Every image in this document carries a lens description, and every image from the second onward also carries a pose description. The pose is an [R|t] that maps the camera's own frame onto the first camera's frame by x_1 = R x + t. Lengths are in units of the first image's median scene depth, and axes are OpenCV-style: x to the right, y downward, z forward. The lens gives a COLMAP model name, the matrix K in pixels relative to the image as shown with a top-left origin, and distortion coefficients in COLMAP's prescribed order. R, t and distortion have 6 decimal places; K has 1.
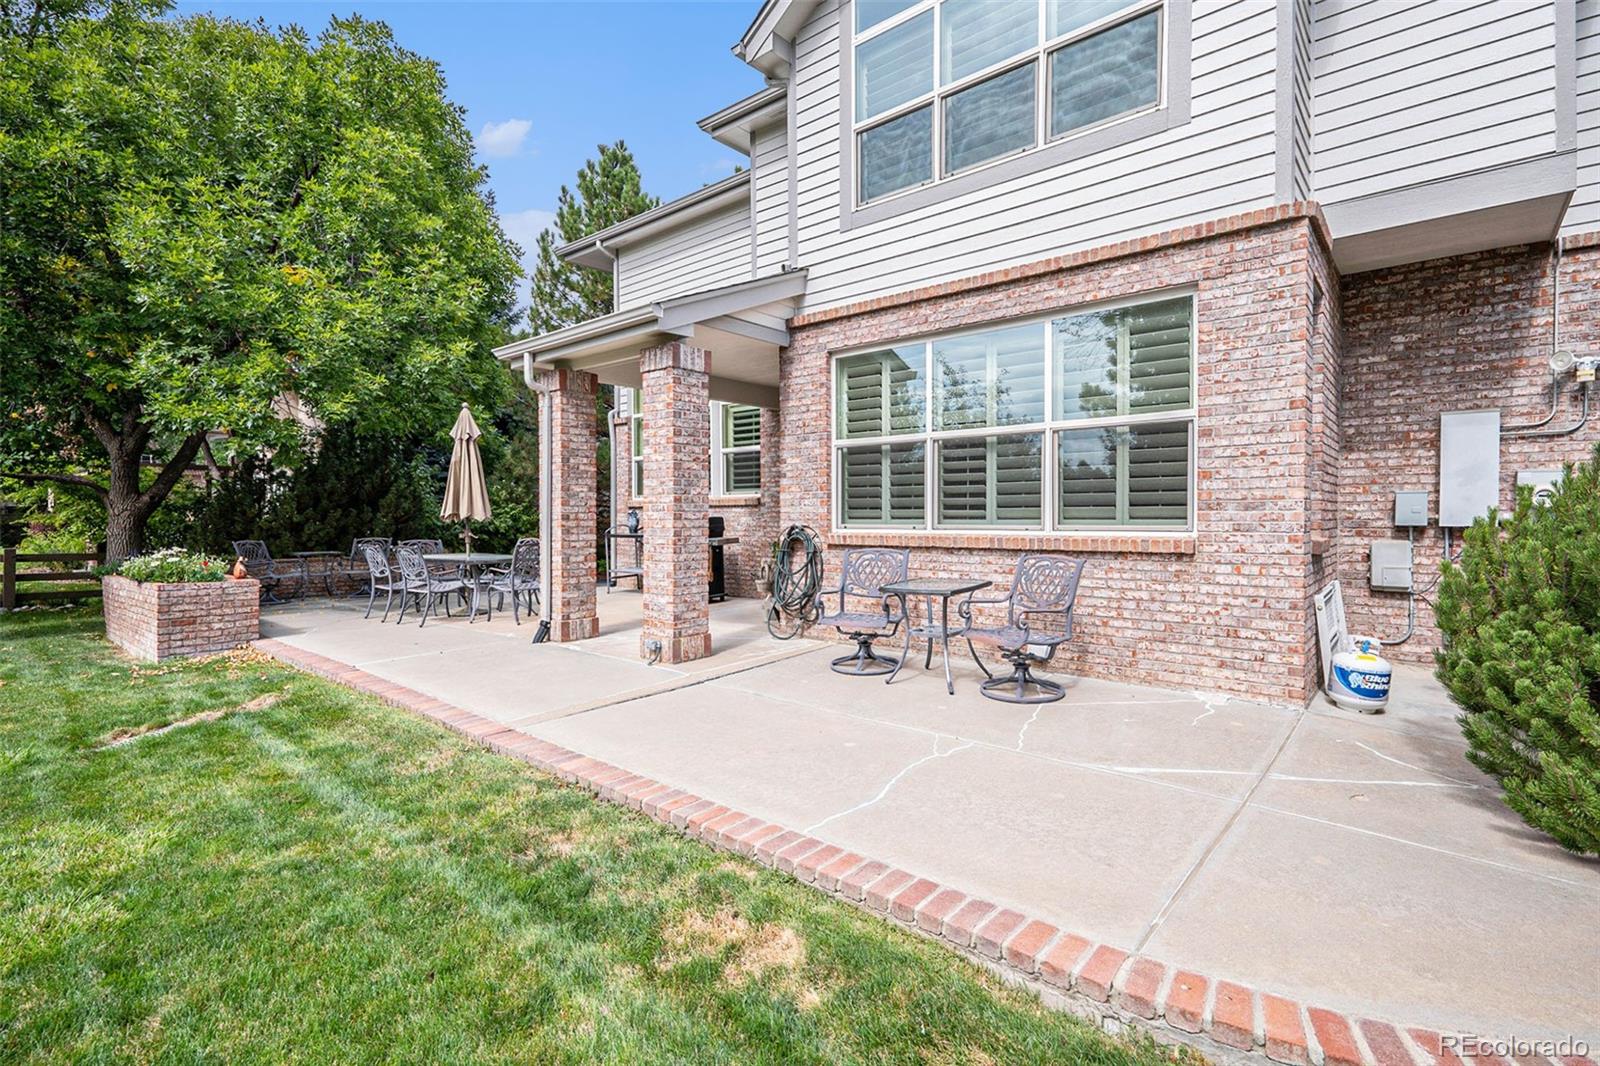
lens RADIAL K [[752.1, 0, 794.6], [0, 752.1, 538.2], [0, 0, 1]] dist [0.000873, 0.000229]
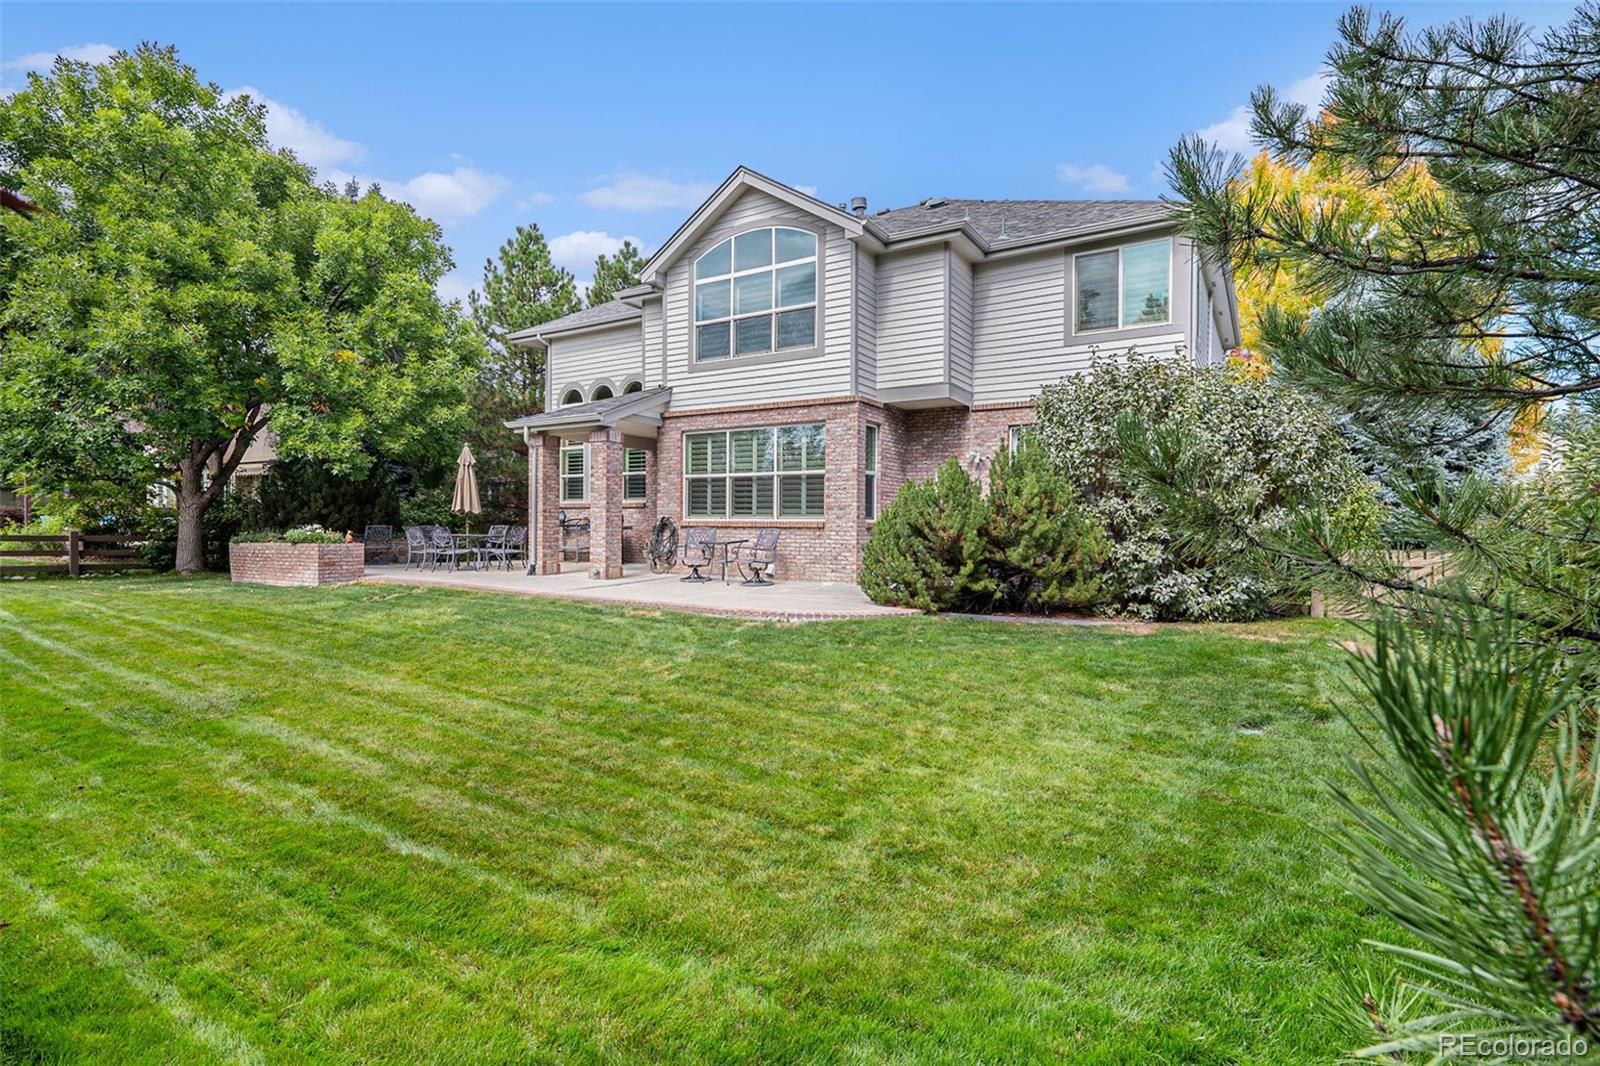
lens RADIAL K [[752.1, 0, 794.6], [0, 752.1, 538.2], [0, 0, 1]] dist [0.000873, 0.000229]
pose [[0.987096, 0.008572, 0.159899, 0.022923], [-0.007122, 0.999928, -0.009643, 0.056841], [-0.159970, 0.008380, 0.987086, -1.028974]]
